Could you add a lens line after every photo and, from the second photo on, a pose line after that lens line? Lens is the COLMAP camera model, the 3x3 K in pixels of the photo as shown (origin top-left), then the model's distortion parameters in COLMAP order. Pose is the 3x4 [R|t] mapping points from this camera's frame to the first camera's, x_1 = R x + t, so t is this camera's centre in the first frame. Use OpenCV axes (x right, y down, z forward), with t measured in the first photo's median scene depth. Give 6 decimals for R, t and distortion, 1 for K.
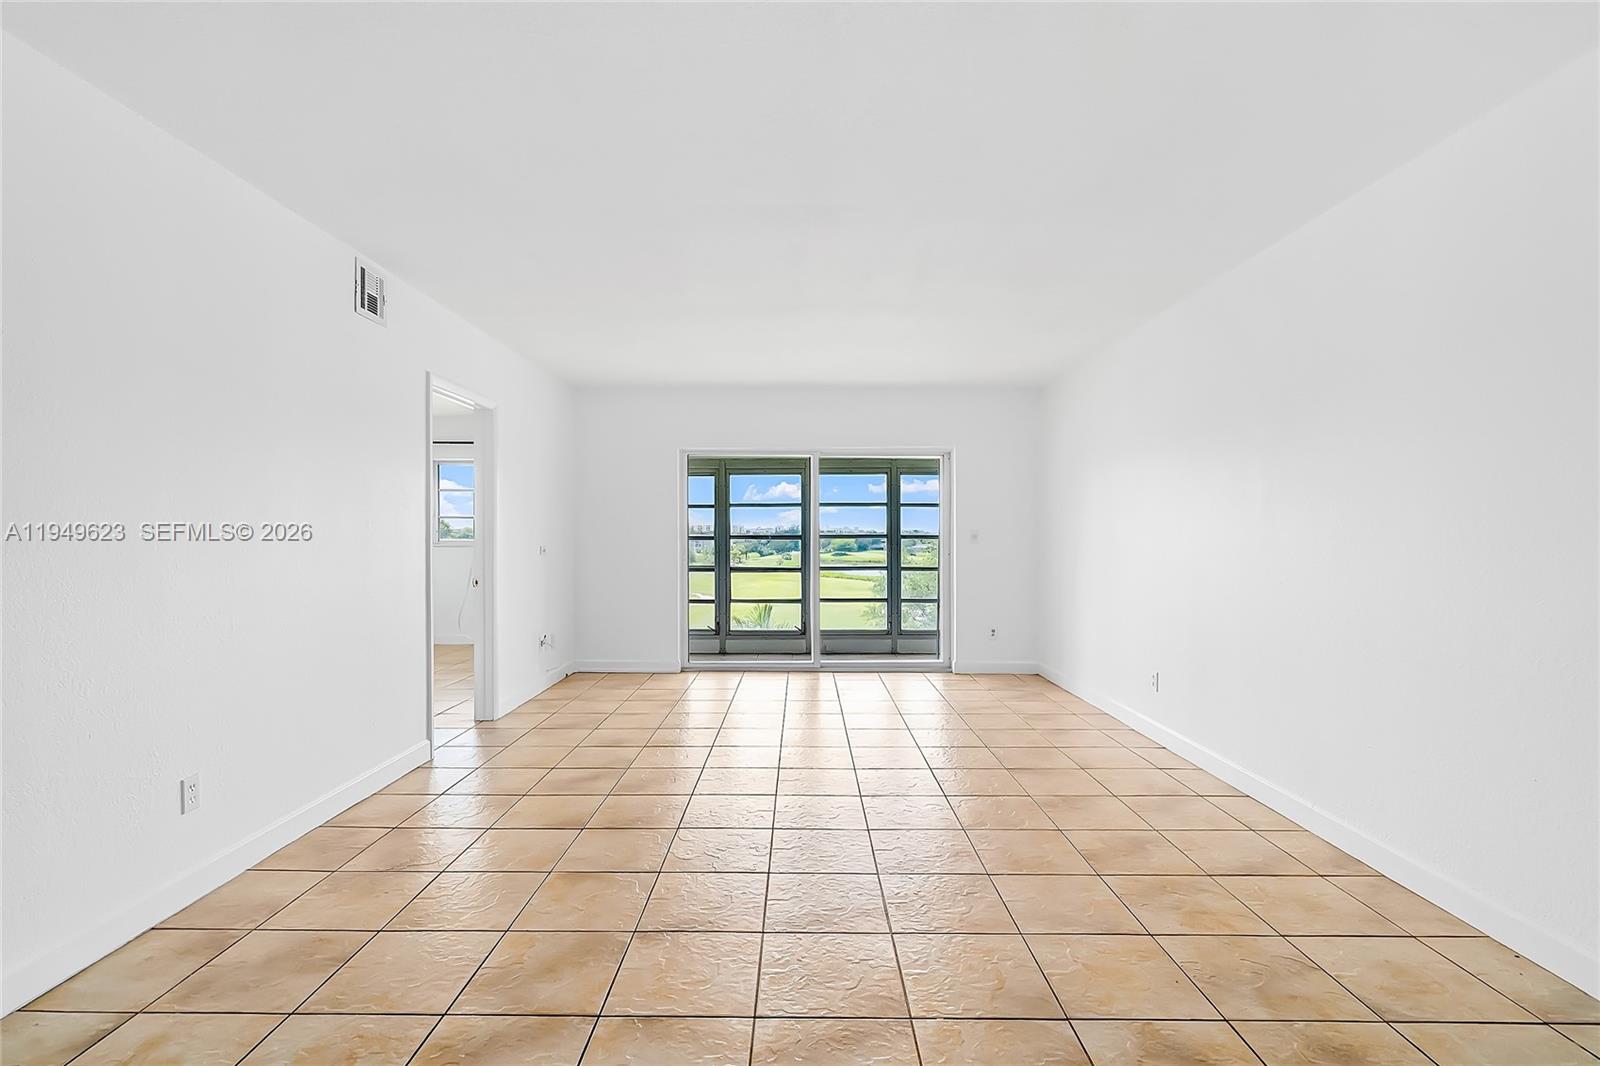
lens RADIAL K [[756.1, 0, 797.4], [0, 756.1, 541.0], [0, 0, 1]] dist [-0.031100, 0.017453]
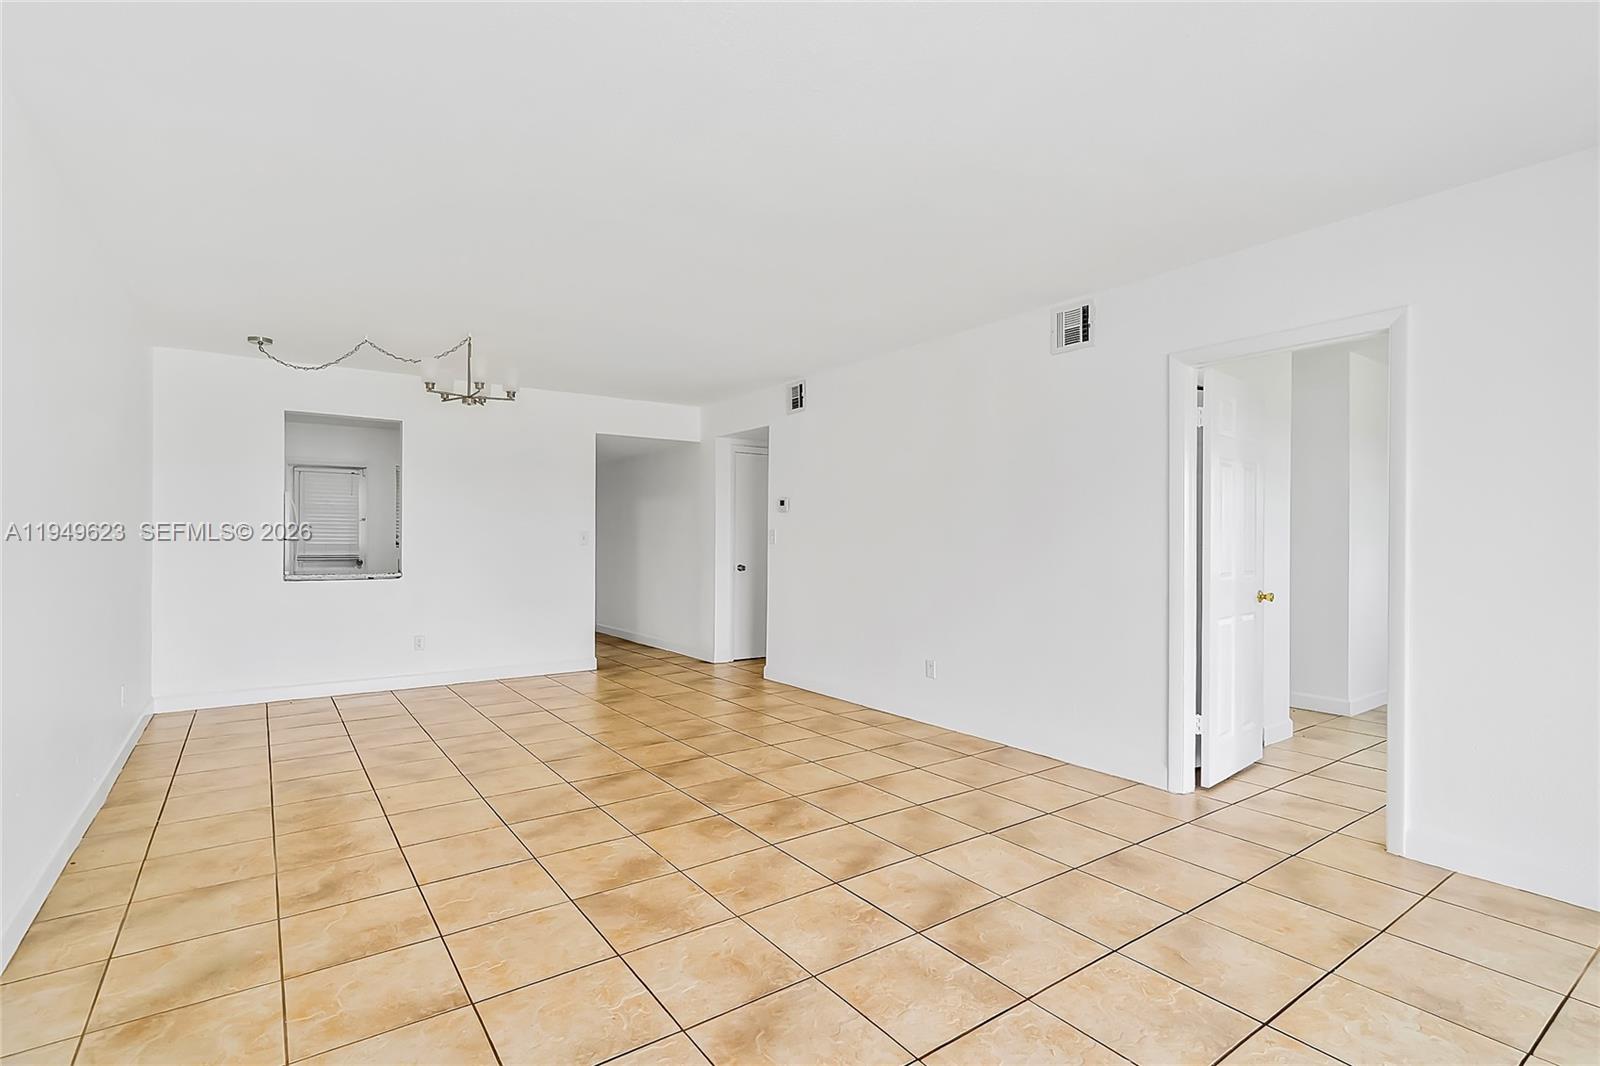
lens RADIAL K [[756.1, 0, 797.4], [0, 756.1, 541.0], [0, 0, 1]] dist [-0.031100, 0.017453]
pose [[-0.817974, -0.003542, -0.575245, 0.456136], [-0.014298, 0.999797, 0.014175, -0.015061], [0.575078, 0.019820, -0.817859, 1.793984]]
